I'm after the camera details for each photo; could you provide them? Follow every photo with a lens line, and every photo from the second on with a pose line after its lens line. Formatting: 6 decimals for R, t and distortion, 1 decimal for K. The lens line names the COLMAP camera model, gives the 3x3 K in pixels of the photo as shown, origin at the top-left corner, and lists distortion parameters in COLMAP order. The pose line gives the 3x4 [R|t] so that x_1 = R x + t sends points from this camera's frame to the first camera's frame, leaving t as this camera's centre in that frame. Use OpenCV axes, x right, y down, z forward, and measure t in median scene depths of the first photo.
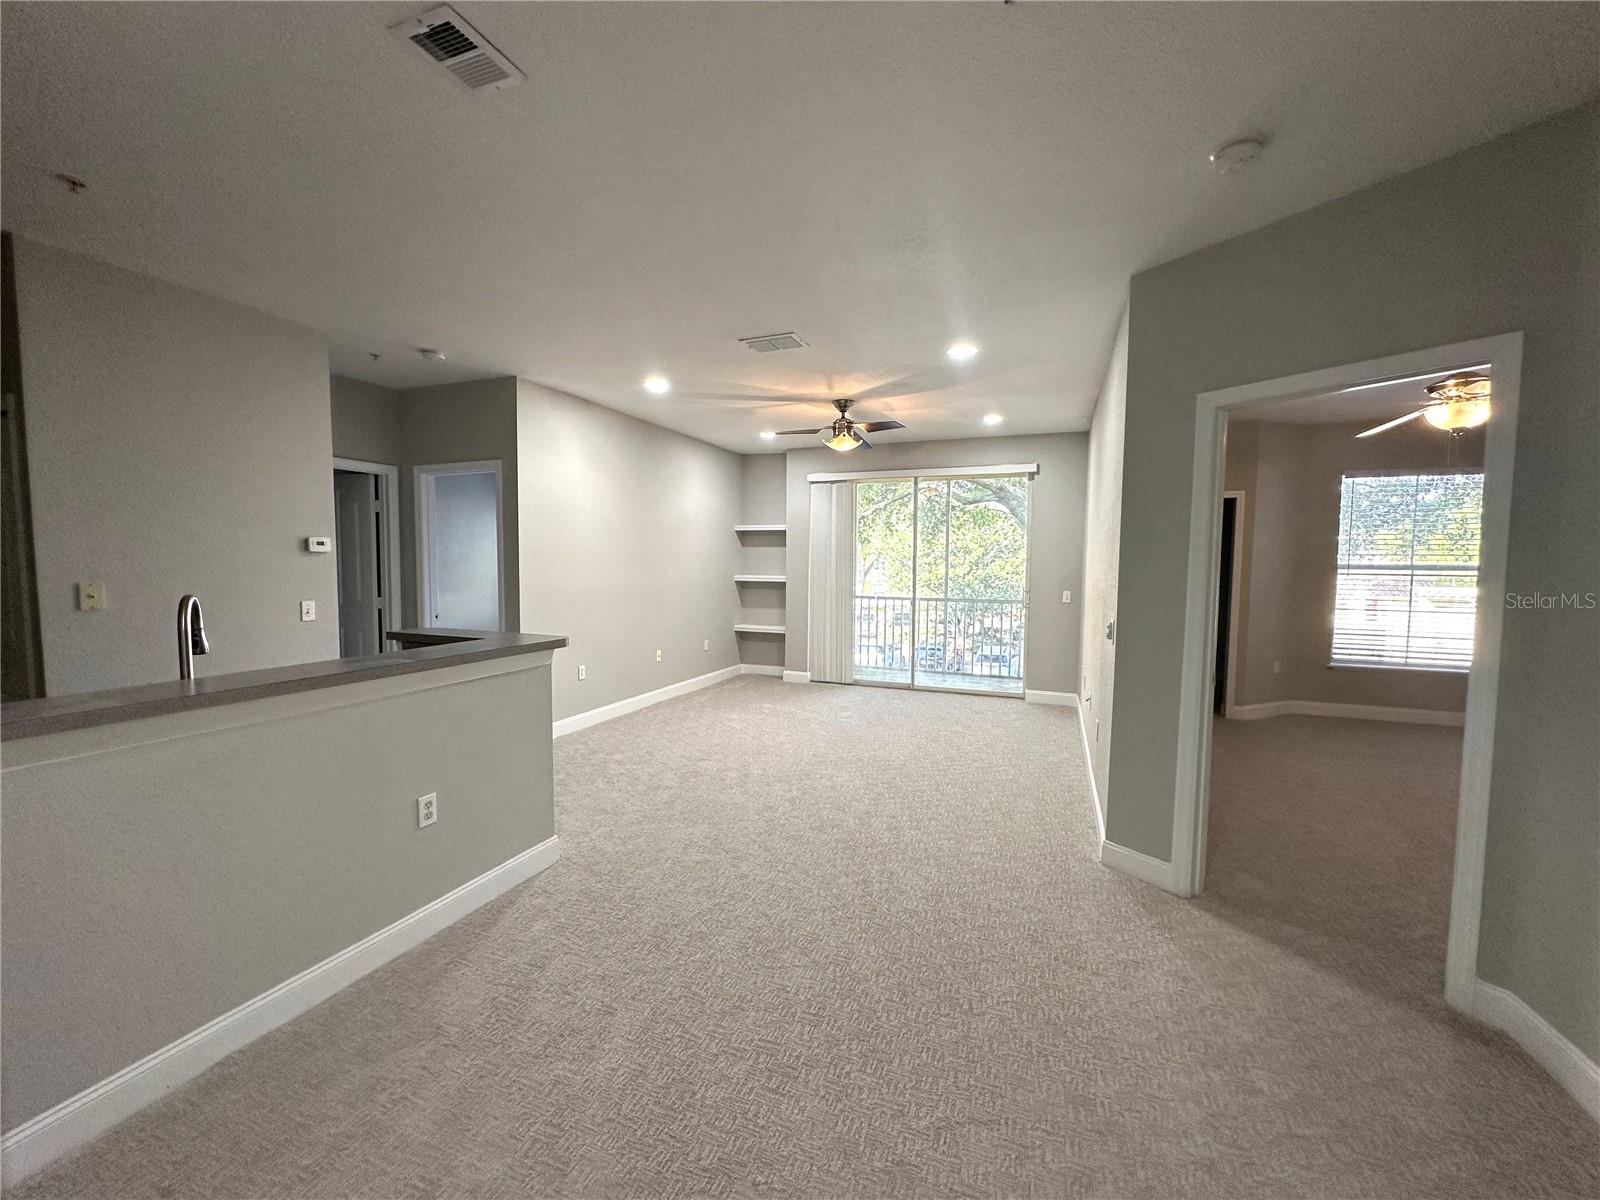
lens RADIAL K [[637.4, 0, 800.0], [0, 637.4, 600.0], [0, 0, 1]] dist [-0.005236, 0.000435]
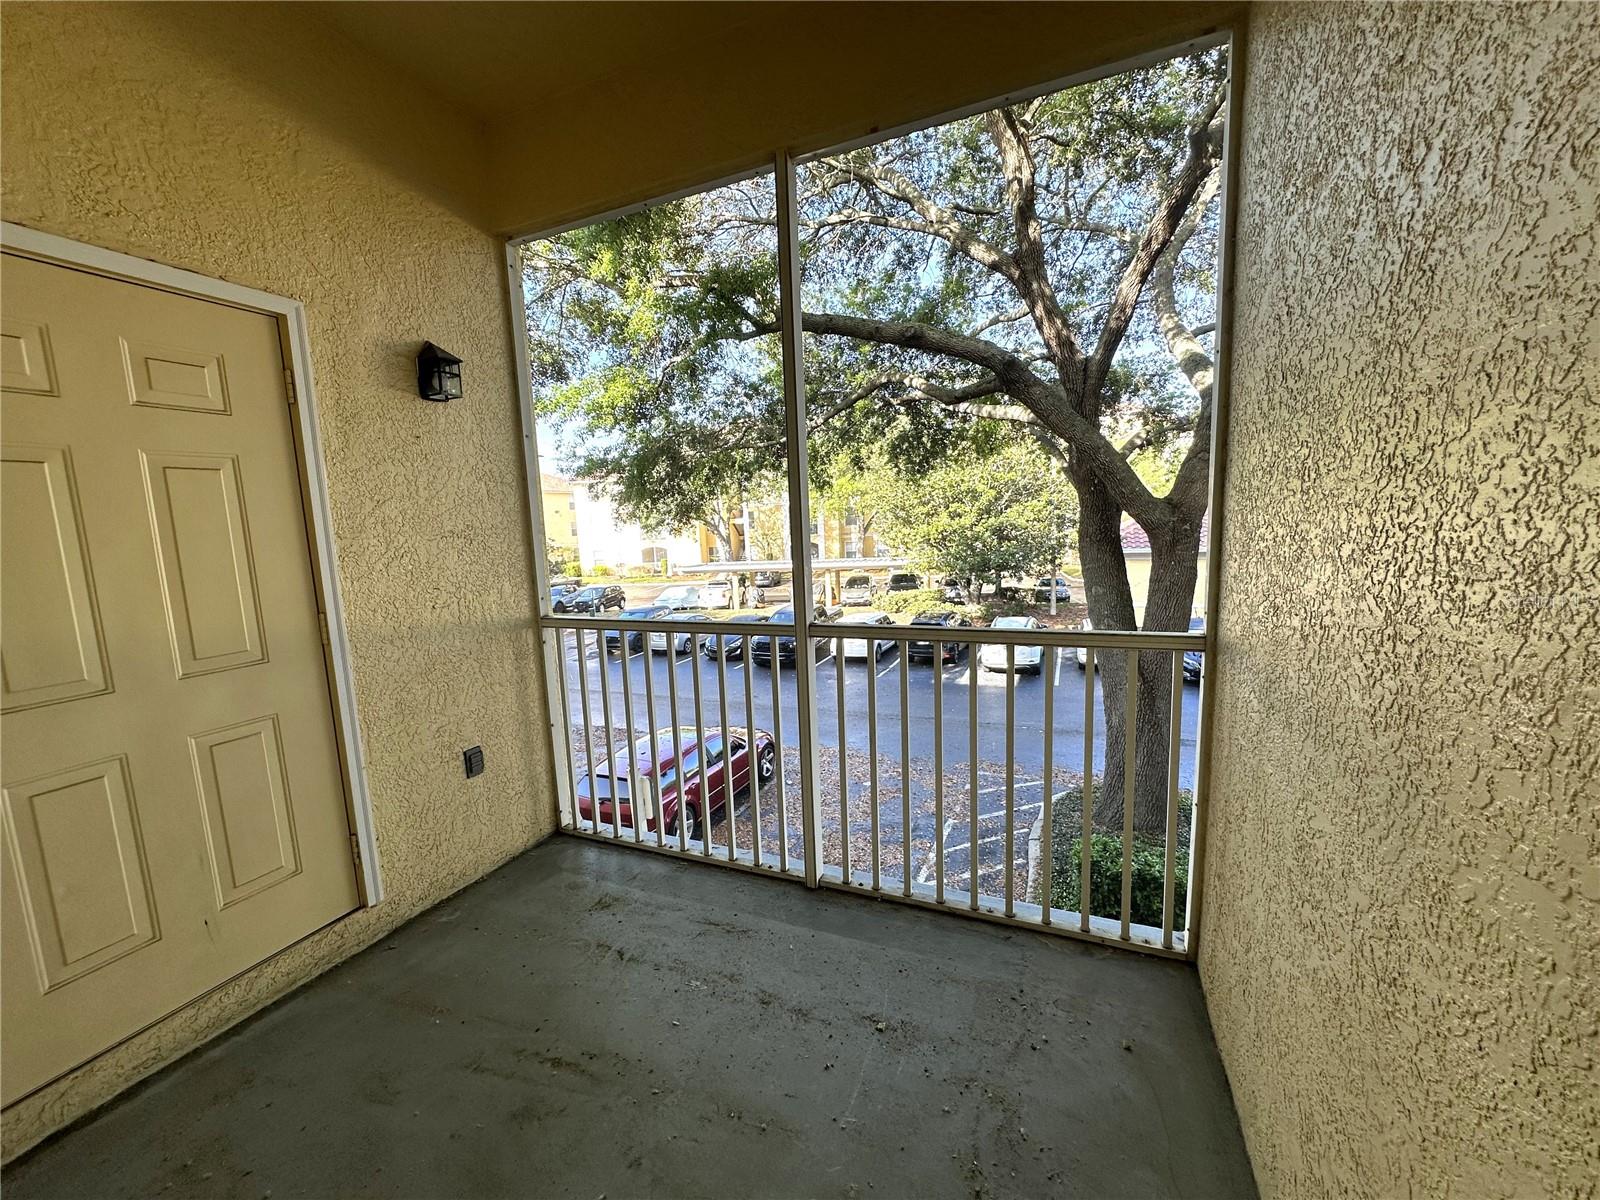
lens RADIAL K [[637.4, 0, 800.0], [0, 637.4, 600.0], [0, 0, 1]] dist [-0.005236, 0.000435]
pose [[0.998396, -0.048349, -0.029467, 0.273582], [0.050144, 0.996717, 0.063566, -0.035752], [0.026297, -0.064941, 0.997543, 0.864287]]
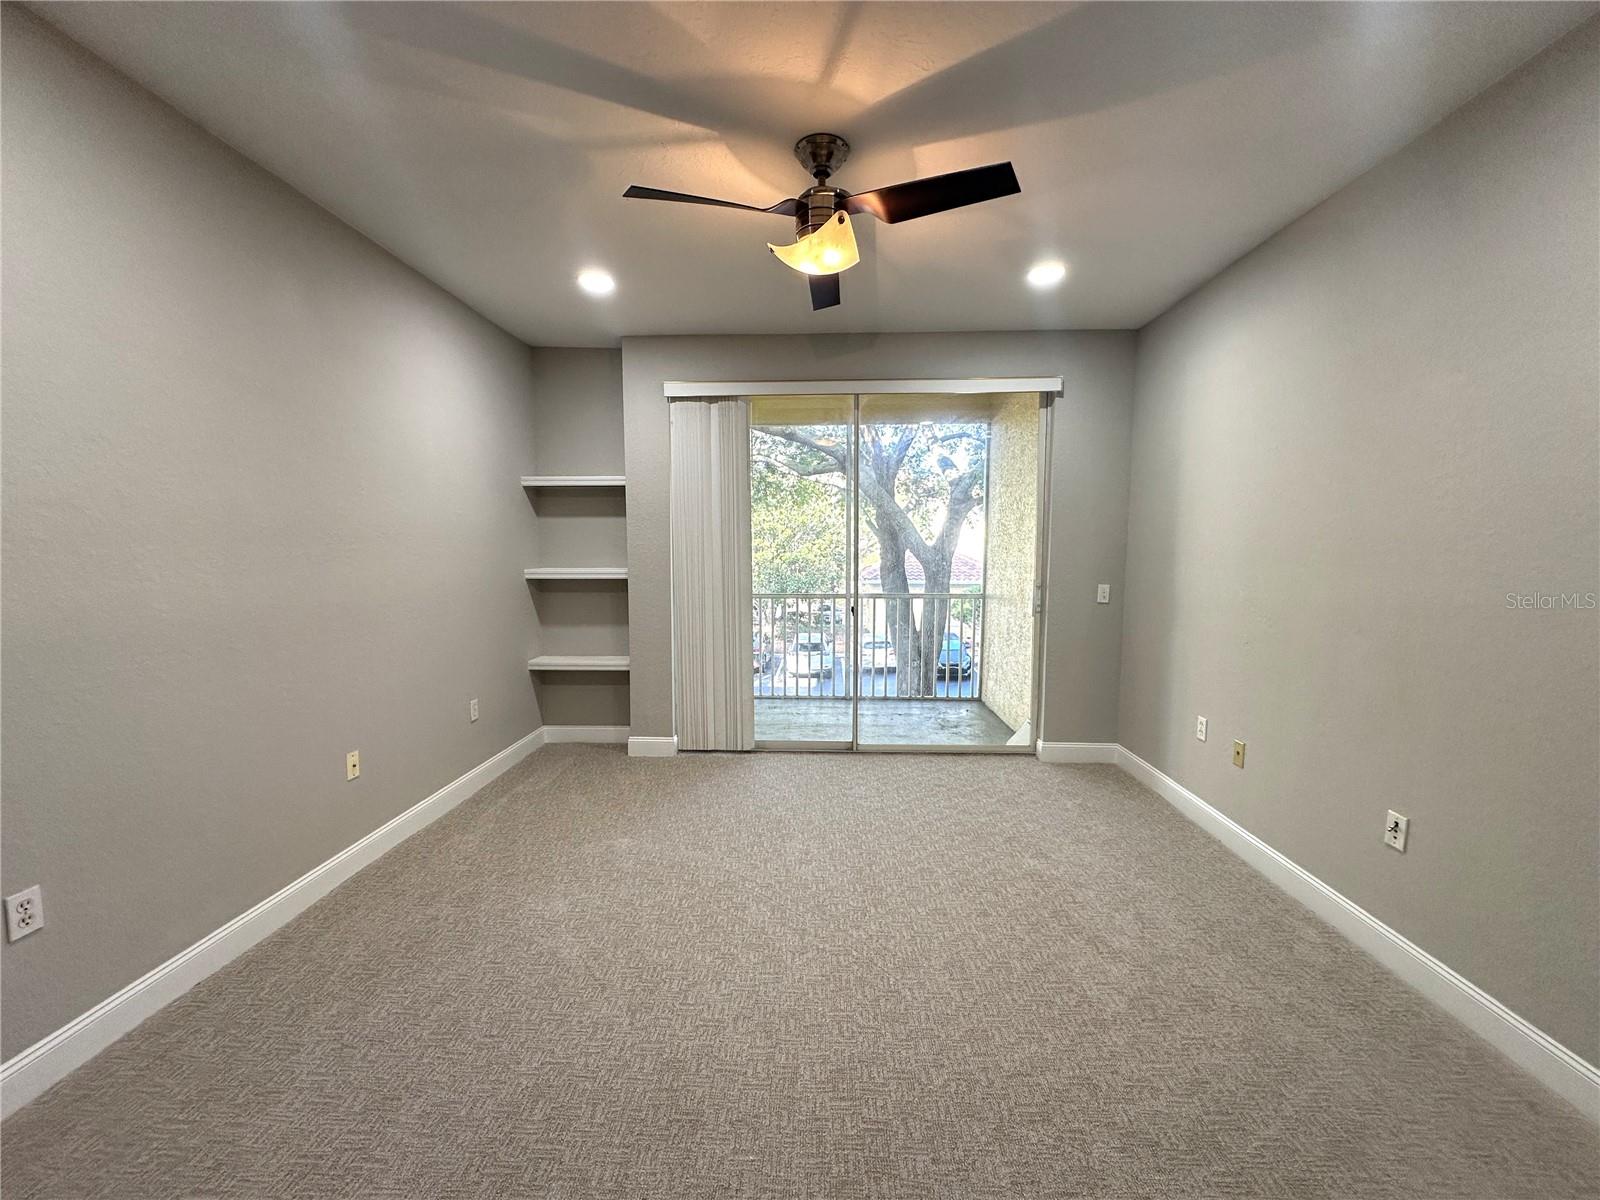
lens RADIAL K [[637.4, 0, 800.0], [0, 637.4, 600.0], [0, 0, 1]] dist [-0.005236, 0.000435]
pose [[0.943299, -0.038007, 0.329762, -0.063934], [0.029591, 0.999096, 0.030506, -0.022564], [-0.330623, -0.019018, 0.943571, 0.423771]]
